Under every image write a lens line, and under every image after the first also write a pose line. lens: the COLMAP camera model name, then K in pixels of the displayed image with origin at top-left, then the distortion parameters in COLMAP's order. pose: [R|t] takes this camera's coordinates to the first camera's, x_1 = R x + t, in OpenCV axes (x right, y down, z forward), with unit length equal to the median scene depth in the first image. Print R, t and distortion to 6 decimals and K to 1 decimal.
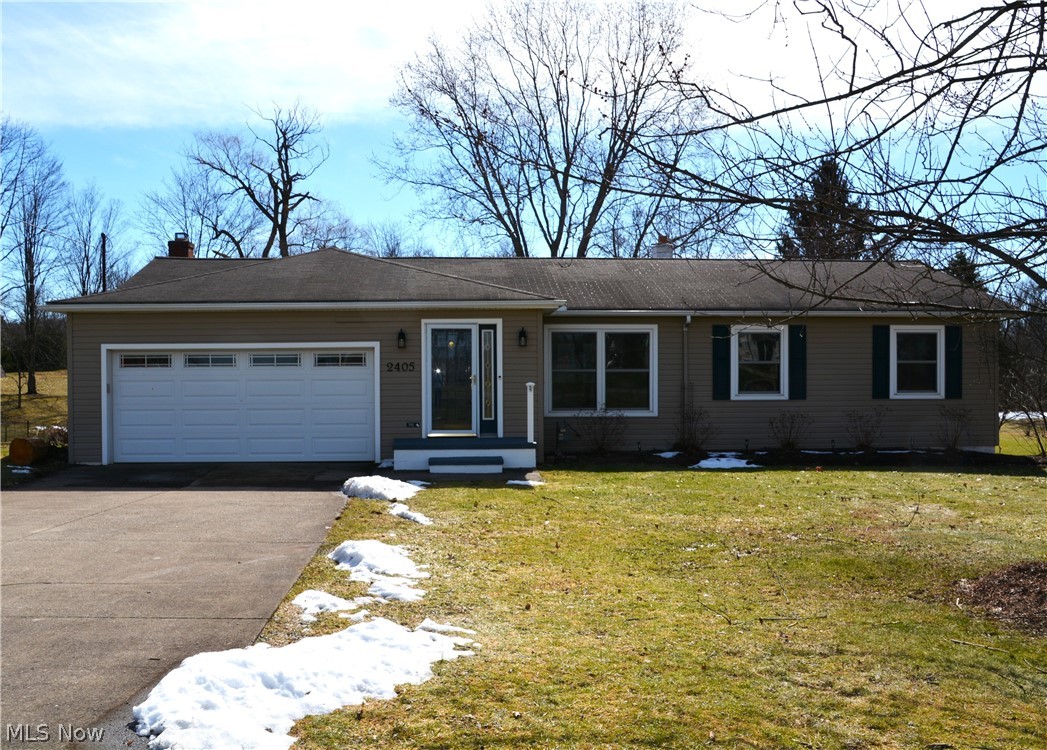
lens RADIAL K [[1004.5, 0, 495.4], [0, 1004.5, 387.3], [0, 0, 1]] dist [-0.076291, 0.000000]
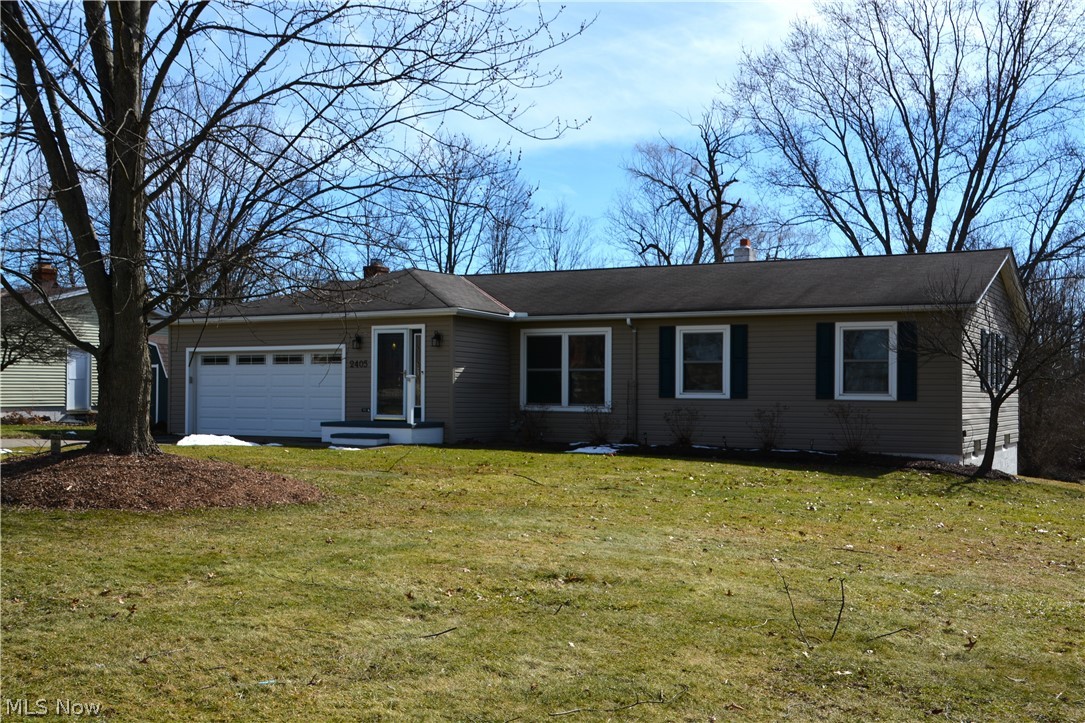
lens RADIAL K [[1169.2, 0, 549.3], [0, 1169.2, 368.0], [0, 0, 1]] dist [-0.030694, 0.000000]
pose [[0.844747, 0.000065, -0.535167, 0.887976], [-0.022035, 0.999156, -0.034661, 0.030224], [0.534713, 0.041073, 0.844035, -0.112073]]
